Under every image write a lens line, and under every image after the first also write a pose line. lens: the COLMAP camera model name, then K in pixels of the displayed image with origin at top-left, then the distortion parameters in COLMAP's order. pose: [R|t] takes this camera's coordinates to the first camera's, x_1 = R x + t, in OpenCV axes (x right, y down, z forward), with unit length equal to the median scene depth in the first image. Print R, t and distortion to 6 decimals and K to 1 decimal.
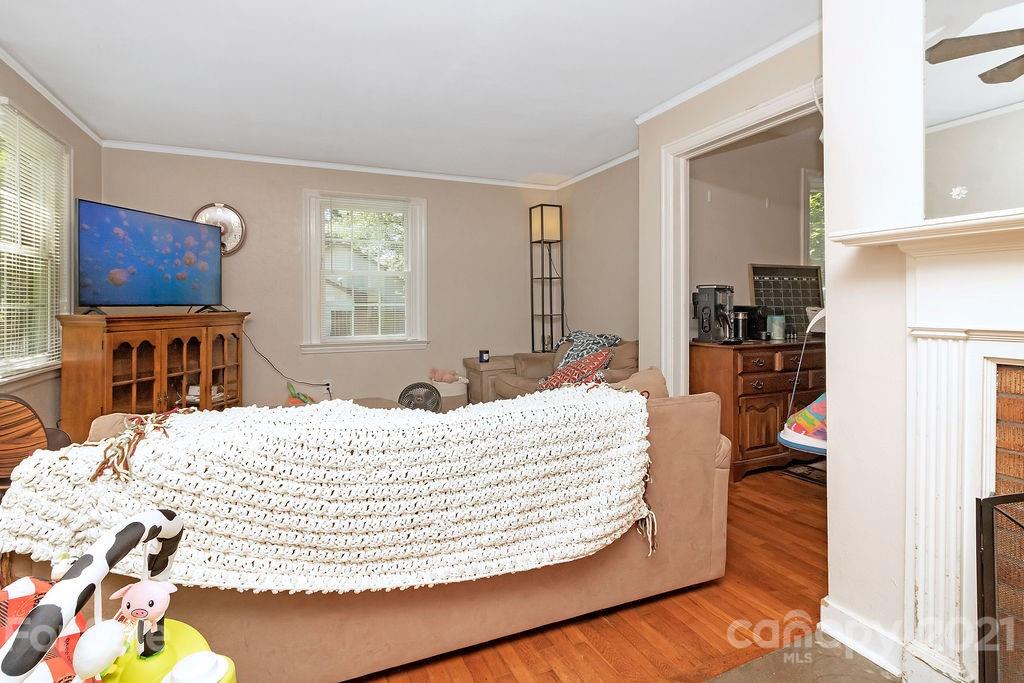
lens RADIAL K [[509.8, 0, 508.6], [0, 509.8, 306.4], [0, 0, 1]] dist [-0.003896, -0.000531]
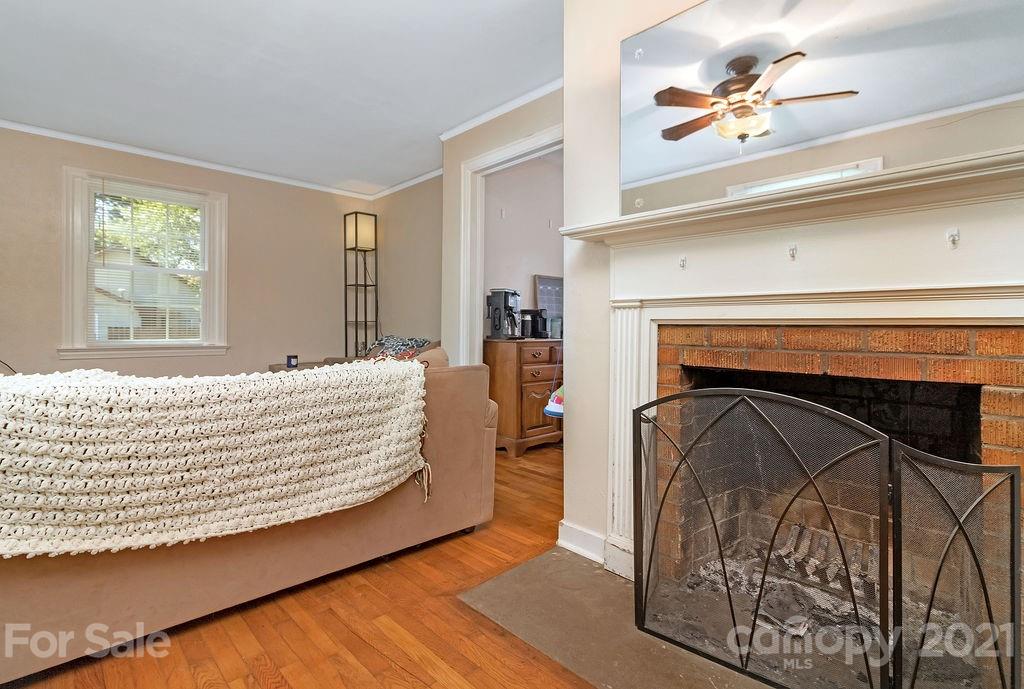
lens RADIAL K [[498.8, 0, 510.9], [0, 498.8, 332.4], [0, 0, 1]] dist [0.000041, -0.001054]
pose [[0.941517, 0.013519, 0.336696, 0.078069], [-0.015644, 0.999871, 0.003598, 0.103805], [-0.336603, -0.008655, 0.941607, -0.134696]]
